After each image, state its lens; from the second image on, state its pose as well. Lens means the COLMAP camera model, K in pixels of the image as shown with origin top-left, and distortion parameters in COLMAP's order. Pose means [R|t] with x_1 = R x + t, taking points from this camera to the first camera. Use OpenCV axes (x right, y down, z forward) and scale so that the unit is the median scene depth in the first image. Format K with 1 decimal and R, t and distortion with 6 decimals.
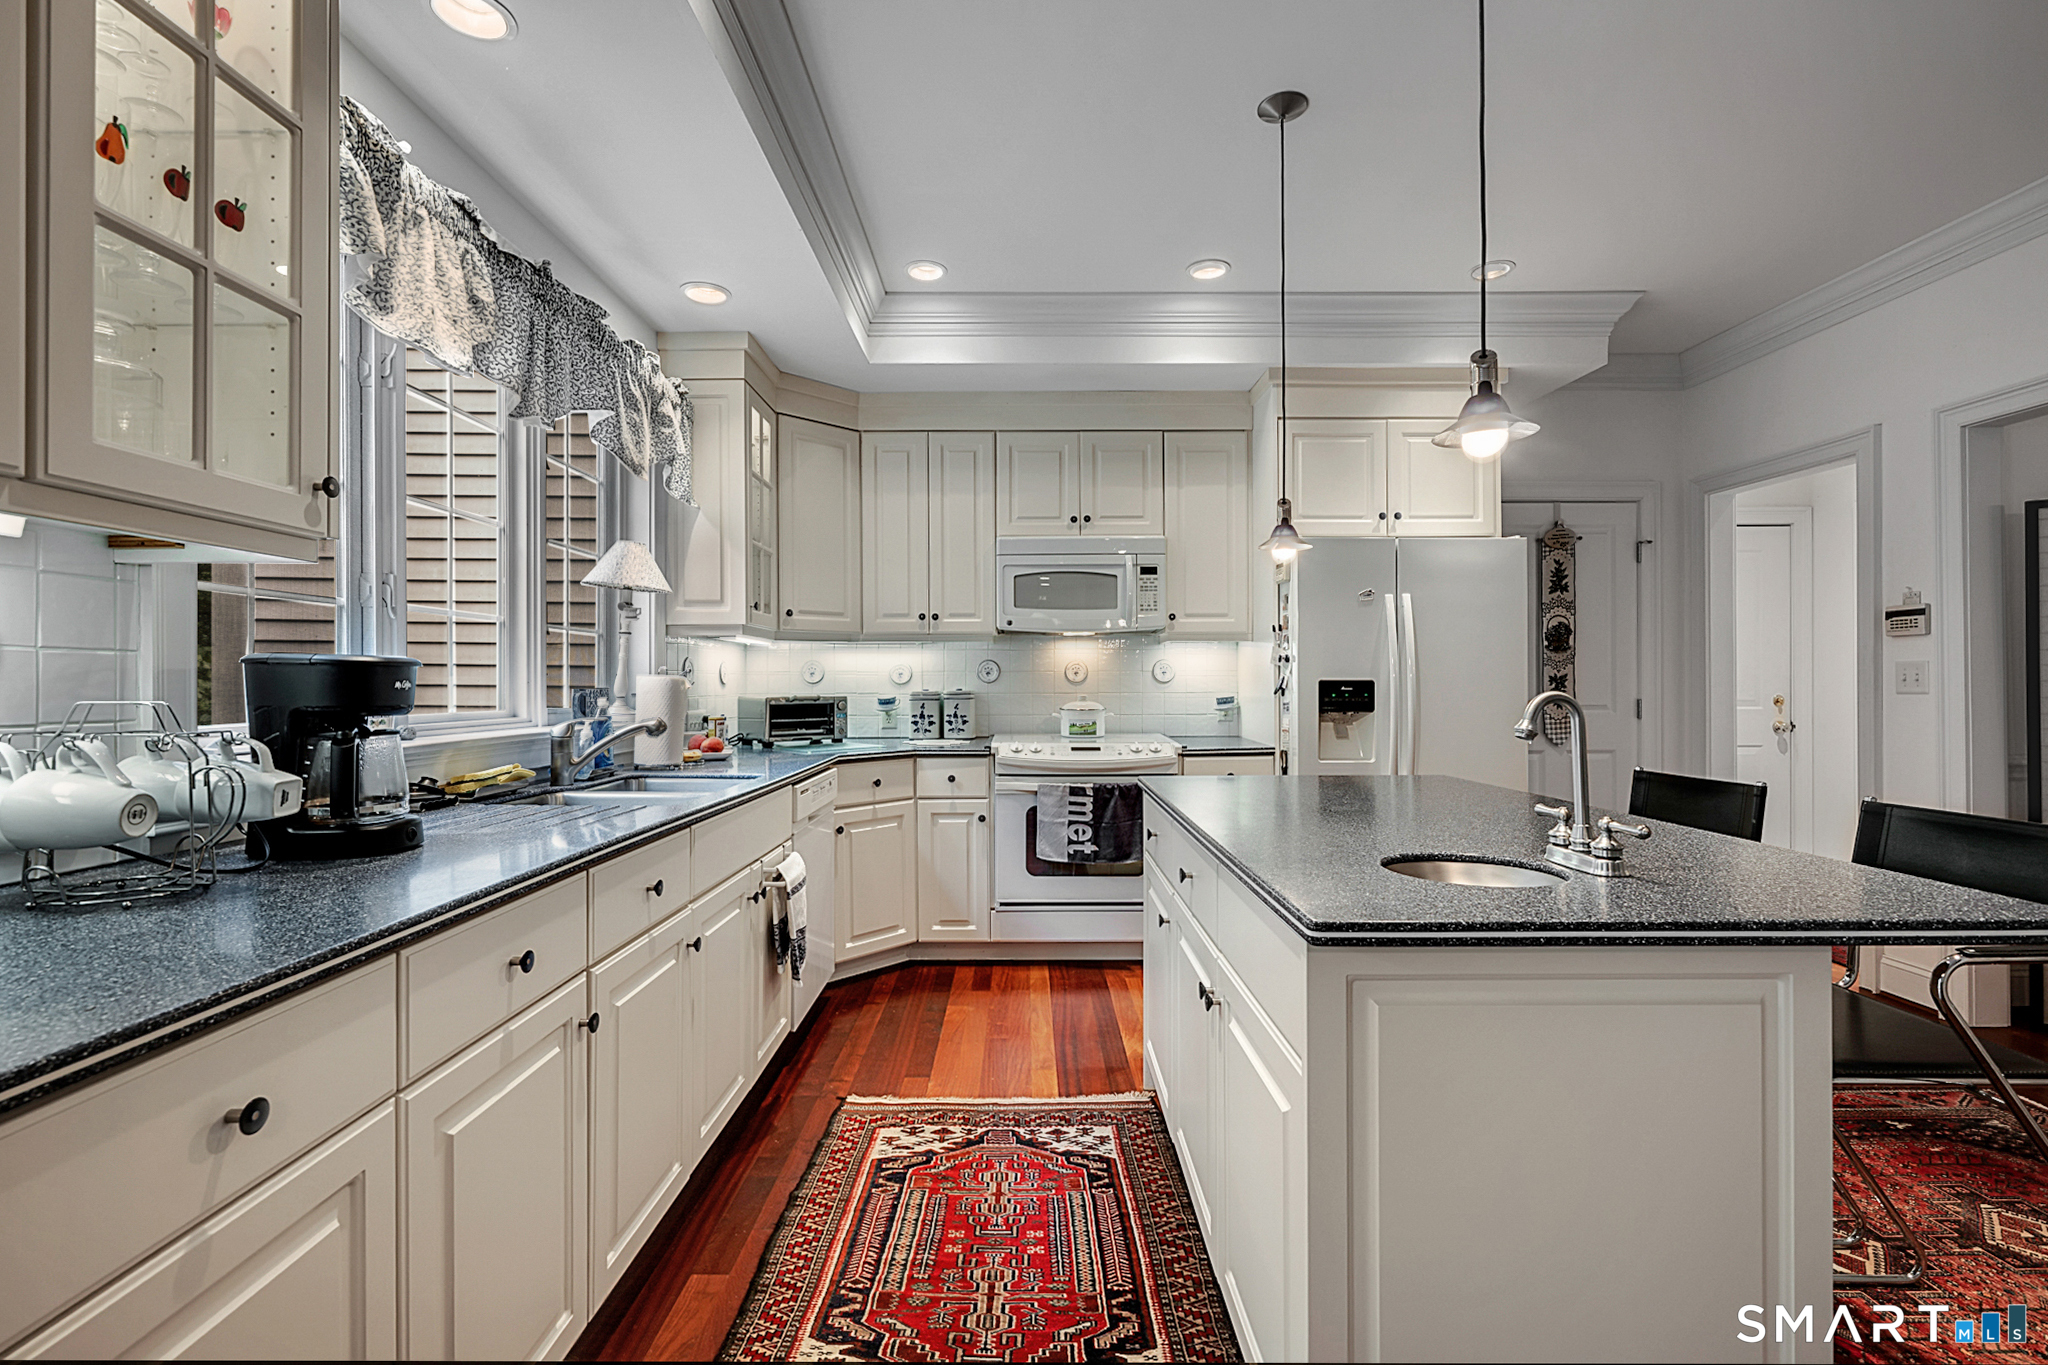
lens RADIAL K [[868.9, 0, 1032.2], [0, 868.9, 683.1], [0, 0, 1]] dist [-0.000661, -0.000330]
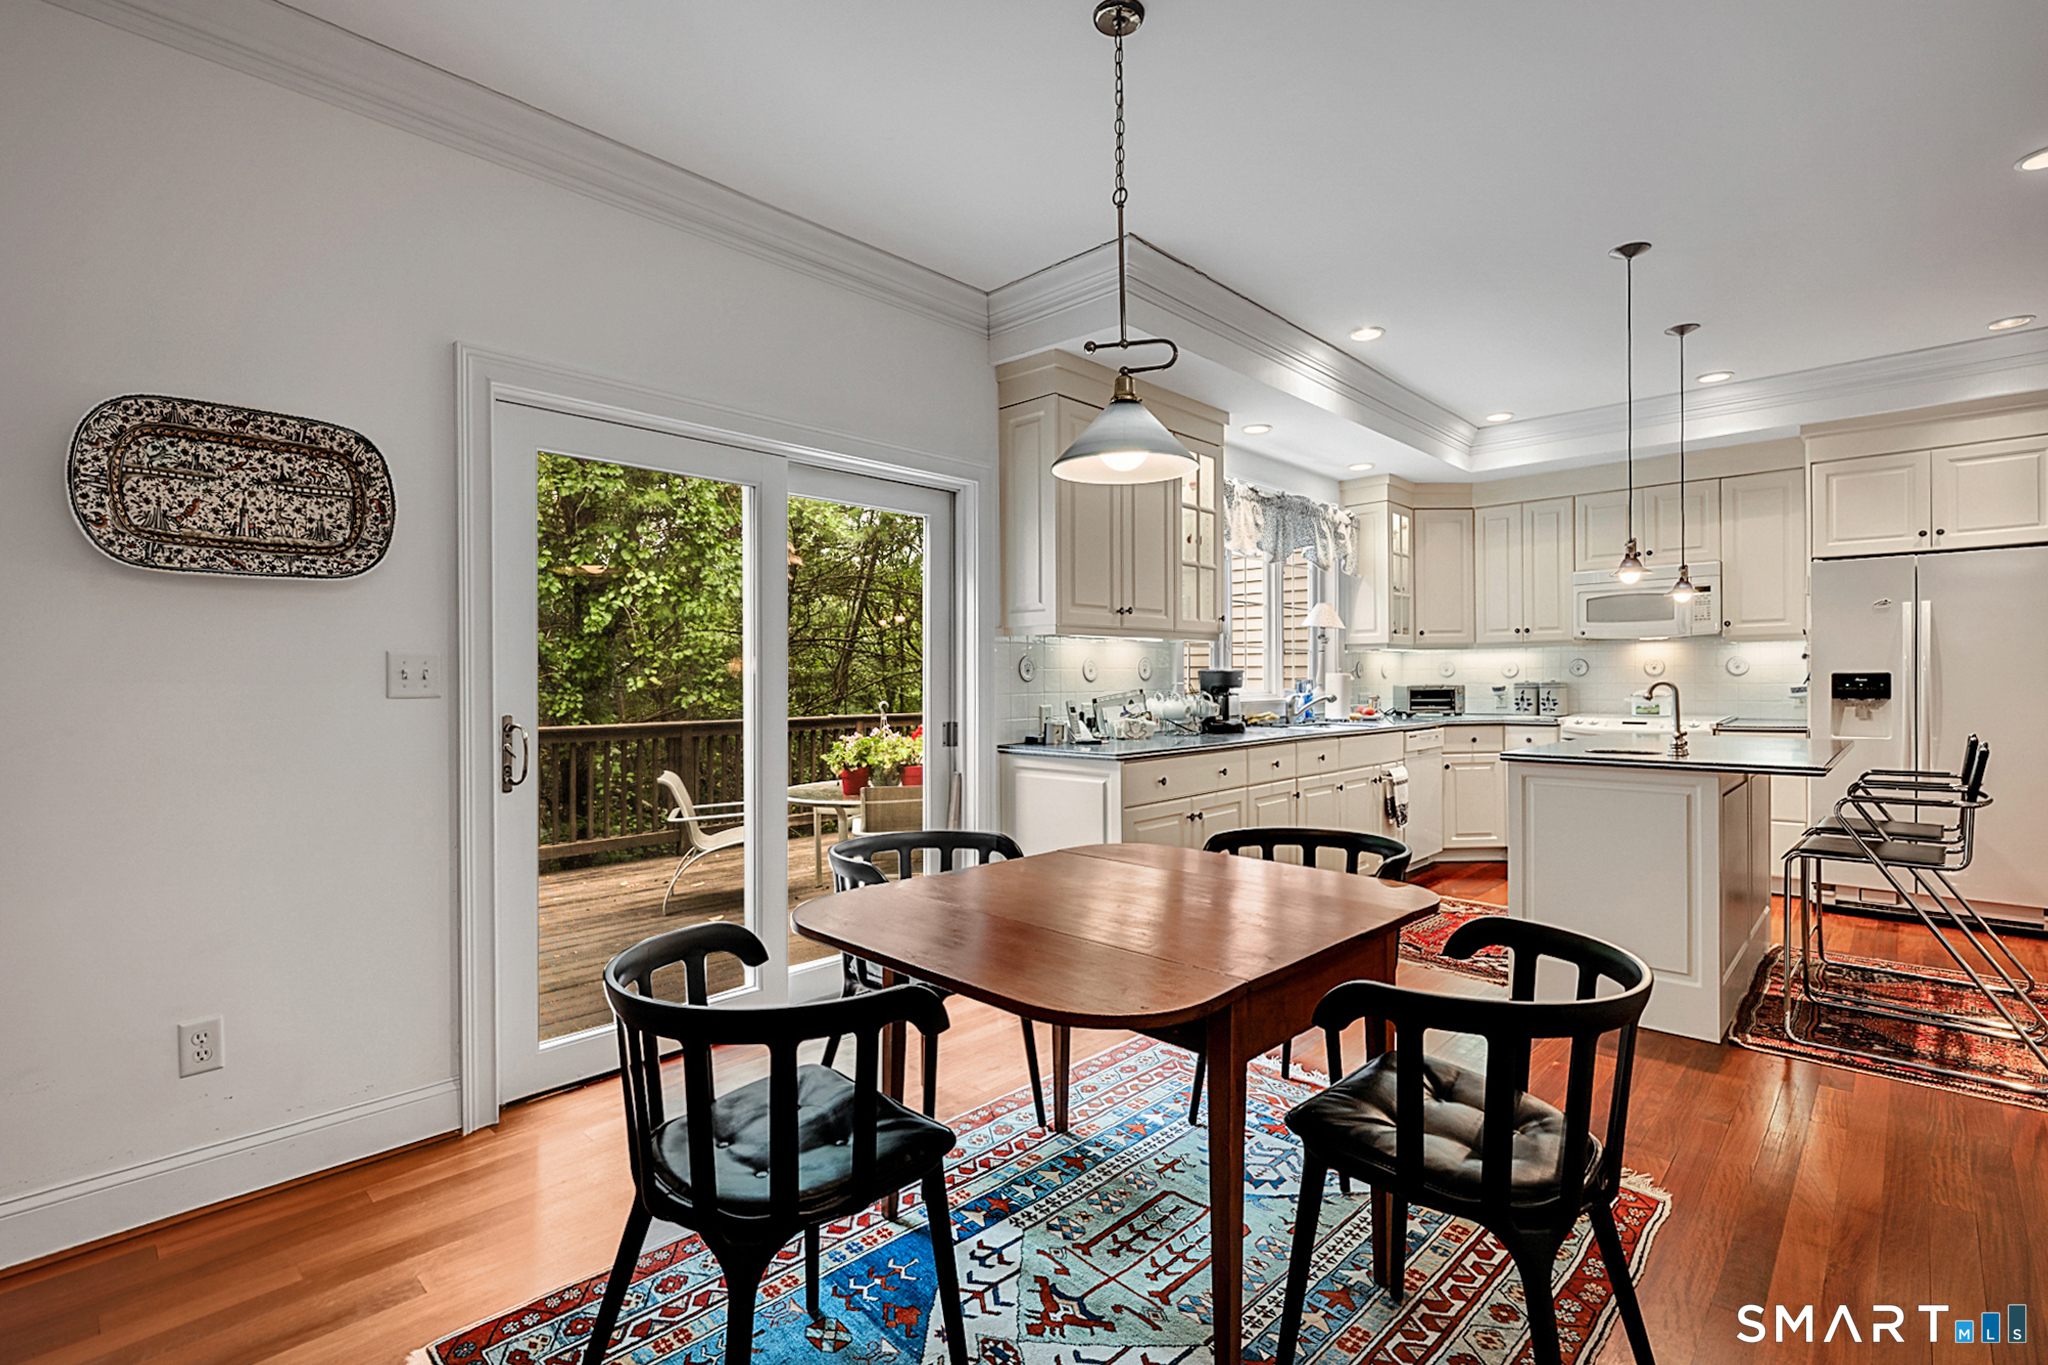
lens RADIAL K [[944.3, 0, 1030.5], [0, 944.3, 680.9], [0, 0, 1]] dist [0.000654, 0.000423]
pose [[0.711692, 0.000823, -0.702491, 0.459388], [0.003456, 0.999983, 0.004673, -0.002634], [0.702483, -0.005753, 0.711677, -0.796893]]
